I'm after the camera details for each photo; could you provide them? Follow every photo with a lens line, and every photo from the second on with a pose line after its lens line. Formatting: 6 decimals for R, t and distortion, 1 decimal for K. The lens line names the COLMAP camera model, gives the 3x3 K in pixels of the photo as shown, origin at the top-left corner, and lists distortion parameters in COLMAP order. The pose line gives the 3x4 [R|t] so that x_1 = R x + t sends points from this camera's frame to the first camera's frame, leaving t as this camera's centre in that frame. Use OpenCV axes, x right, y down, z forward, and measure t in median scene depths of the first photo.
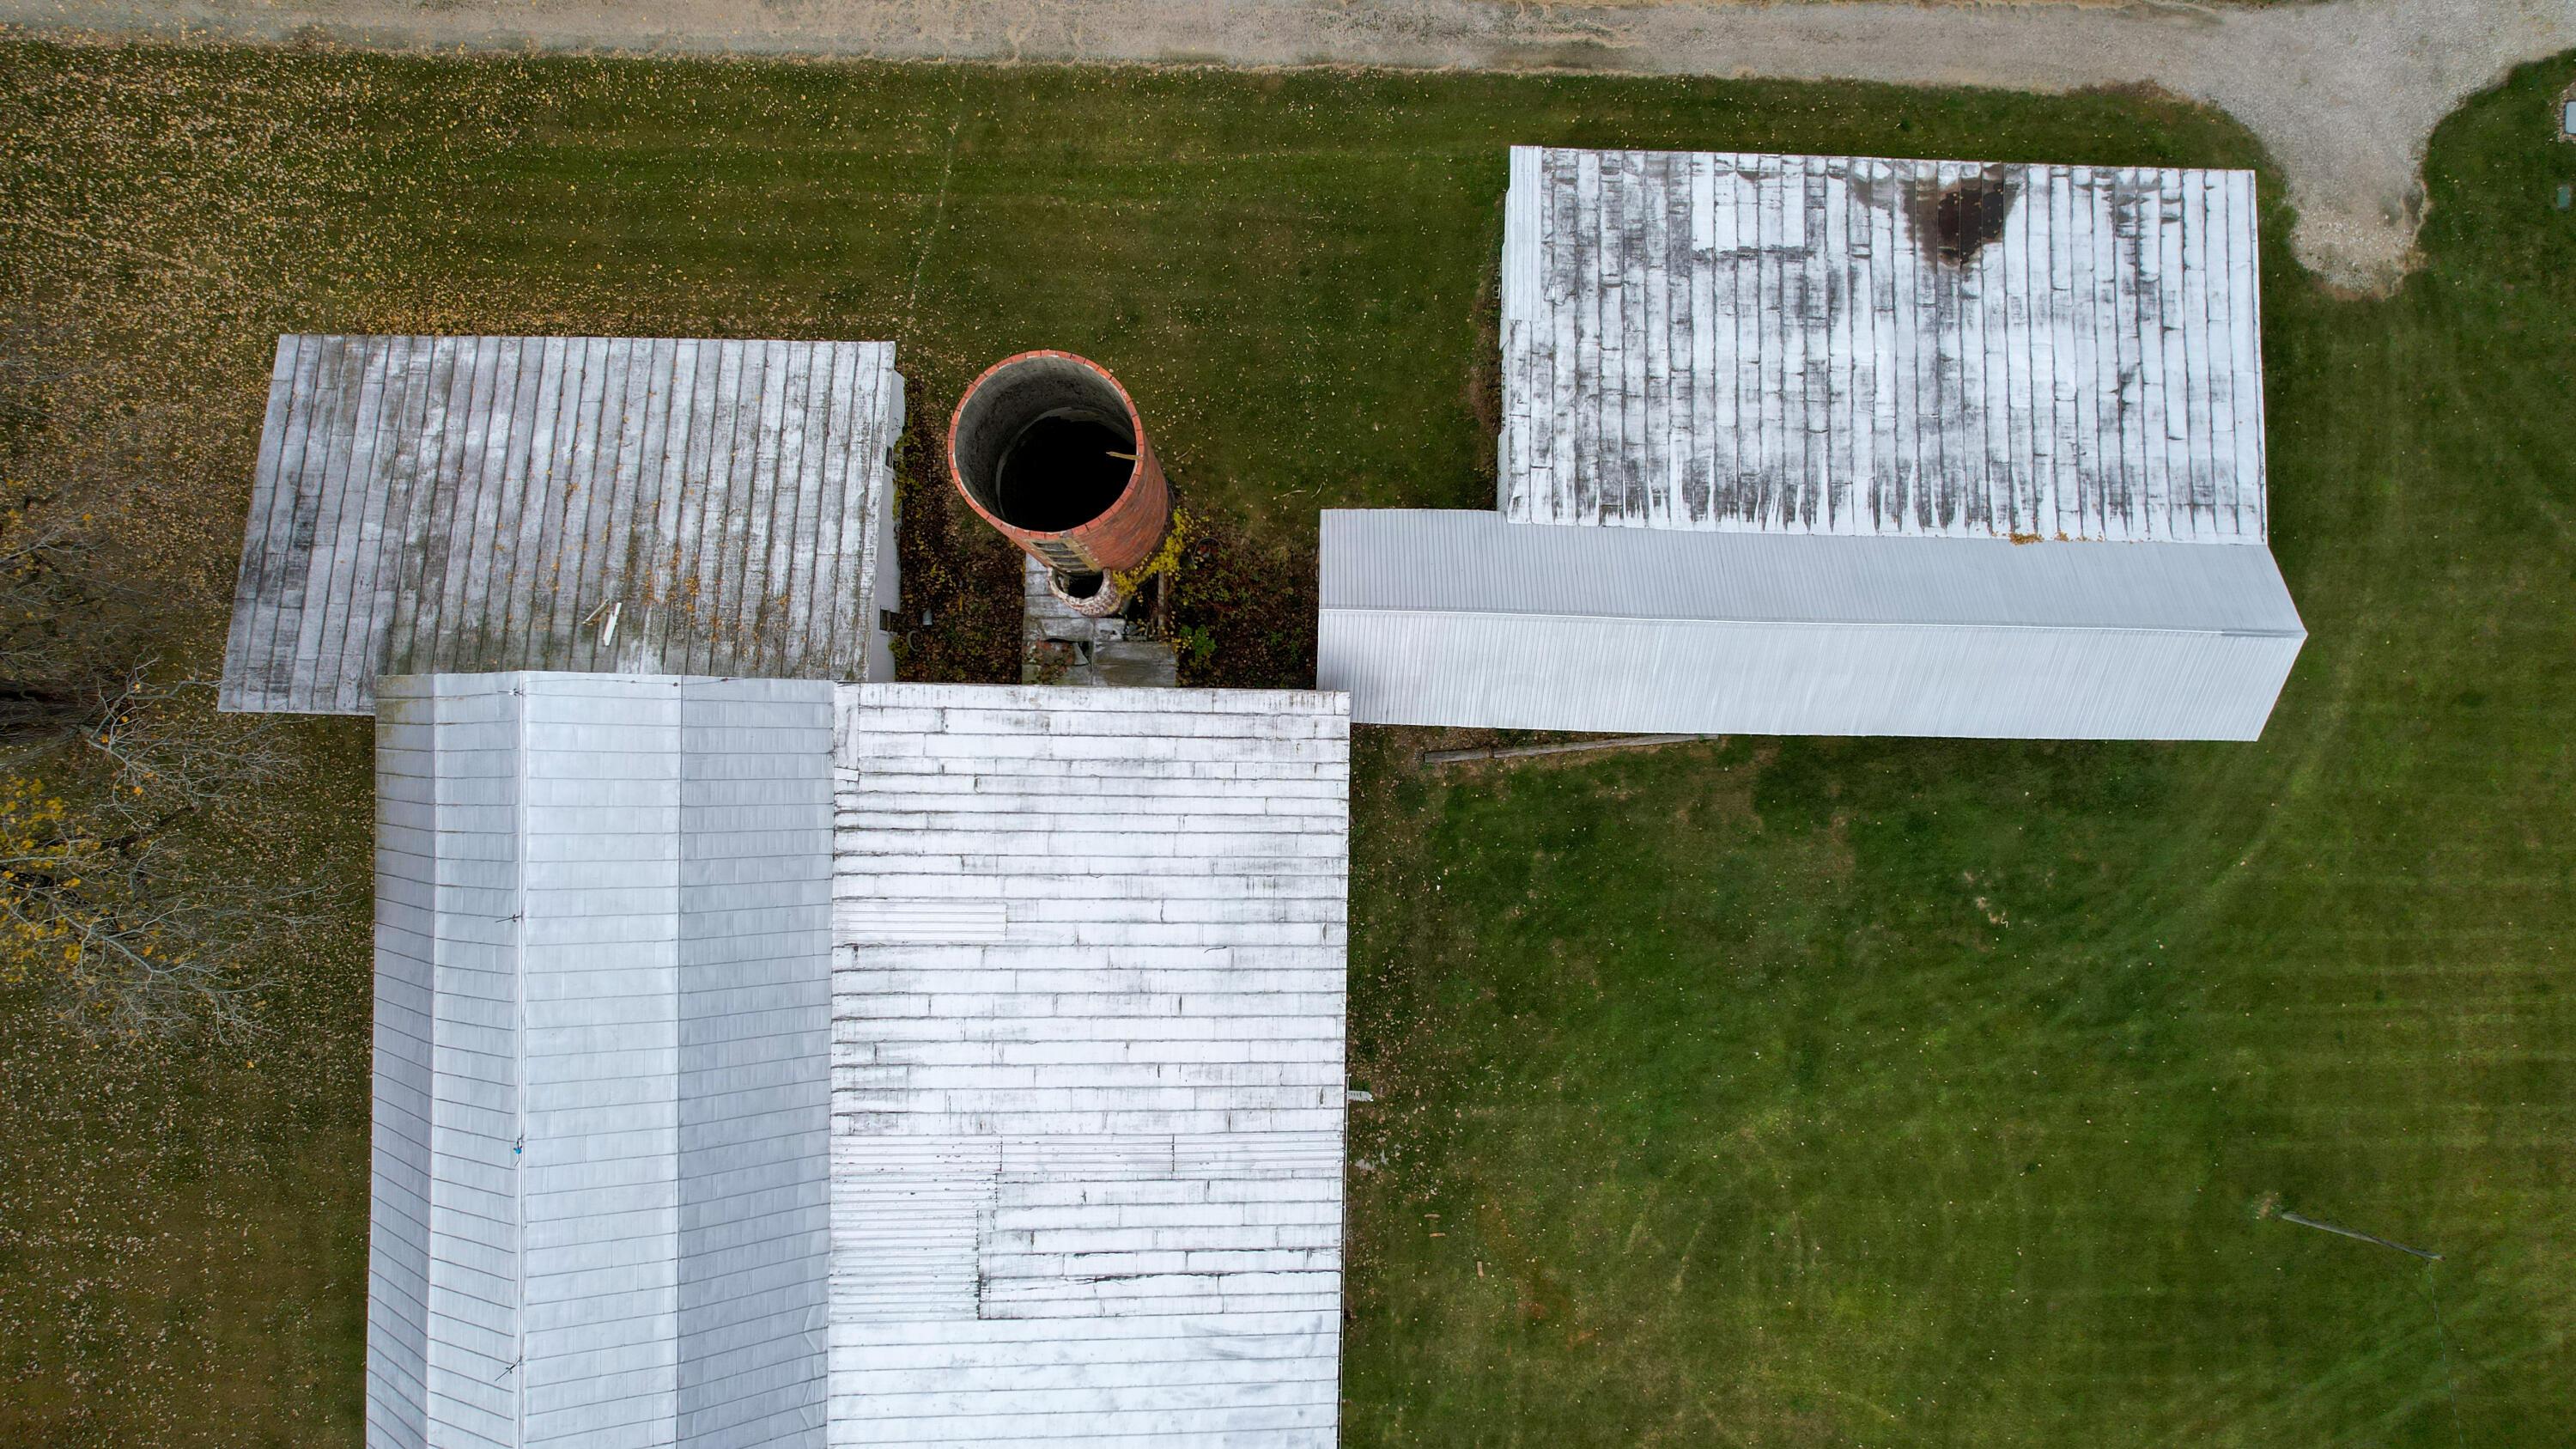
lens RADIAL K [[1647.0, 0, 1281.8], [0, 1647.0, 738.3], [0, 0, 1]] dist [-0.068524, 0.061048]
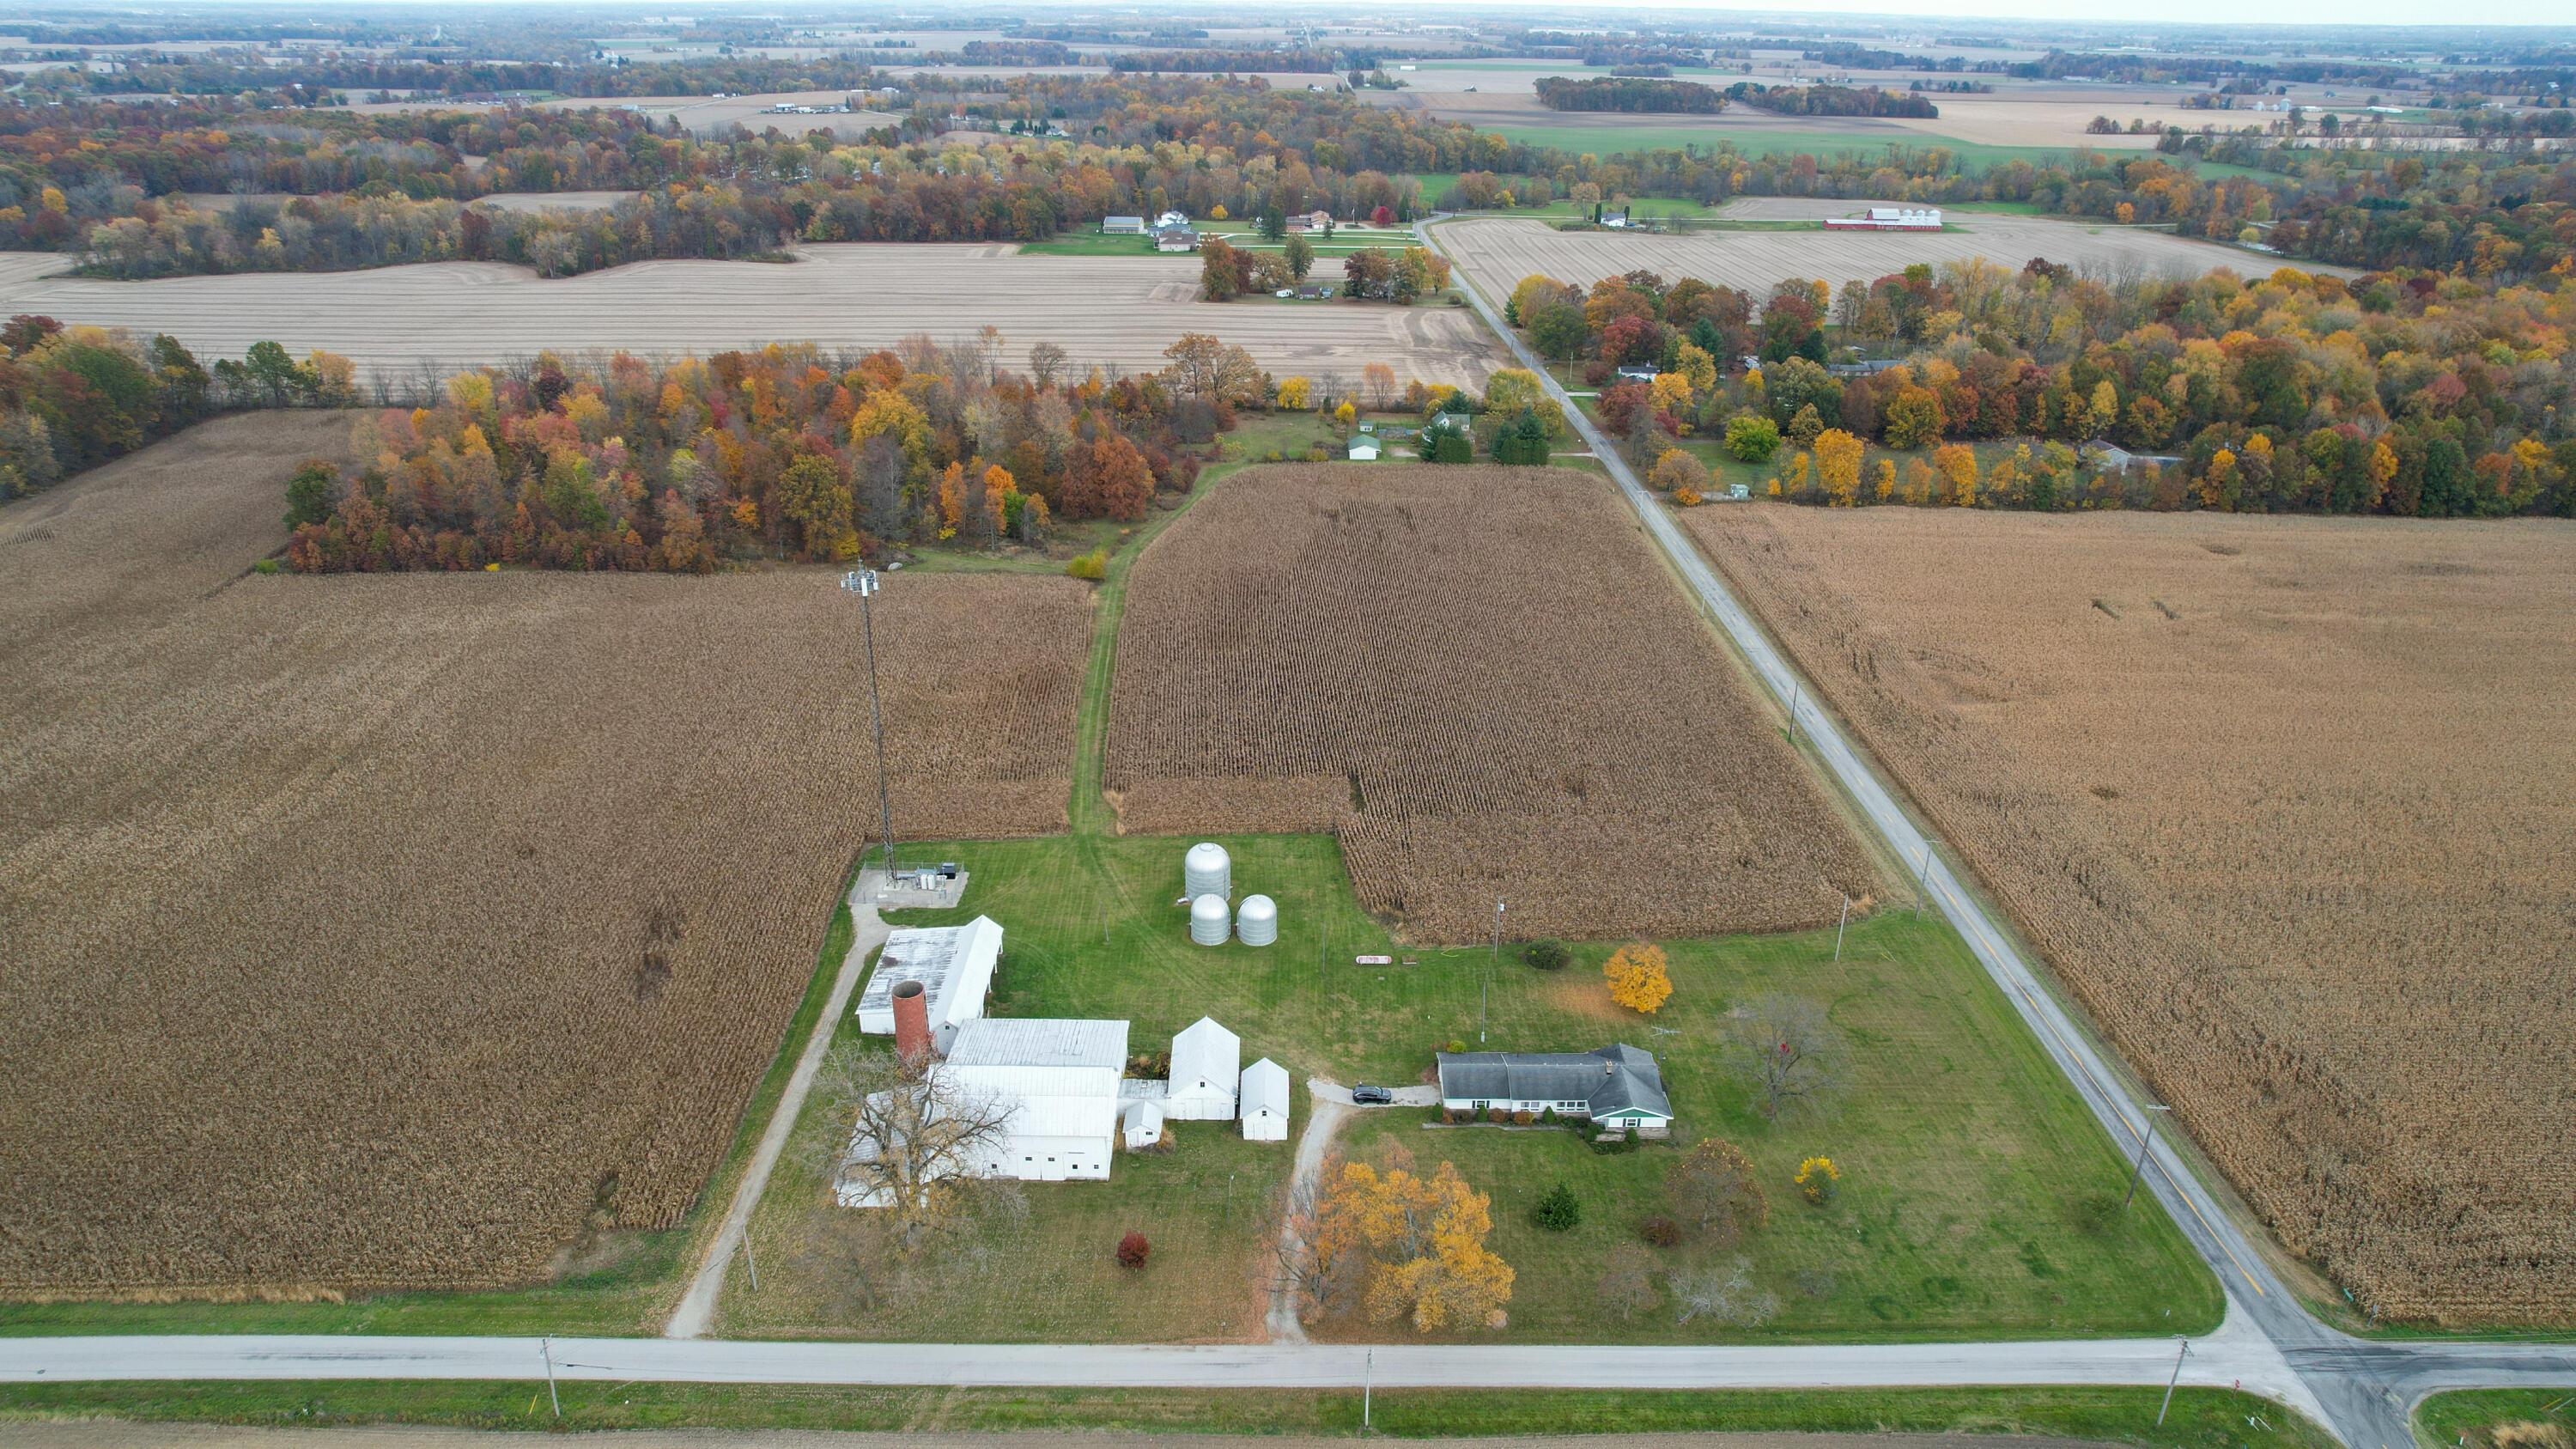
lens RADIAL K [[1647.0, 0, 1290.1], [0, 1647.0, 717.0], [0, 0, 1]] dist [-0.068524, 0.061048]
pose [[-0.013465, -0.409591, 0.912170, -3.846847], [0.999904, -0.002430, 0.013668, 0.834974], [-0.003382, 0.912266, 0.409584, -1.728946]]
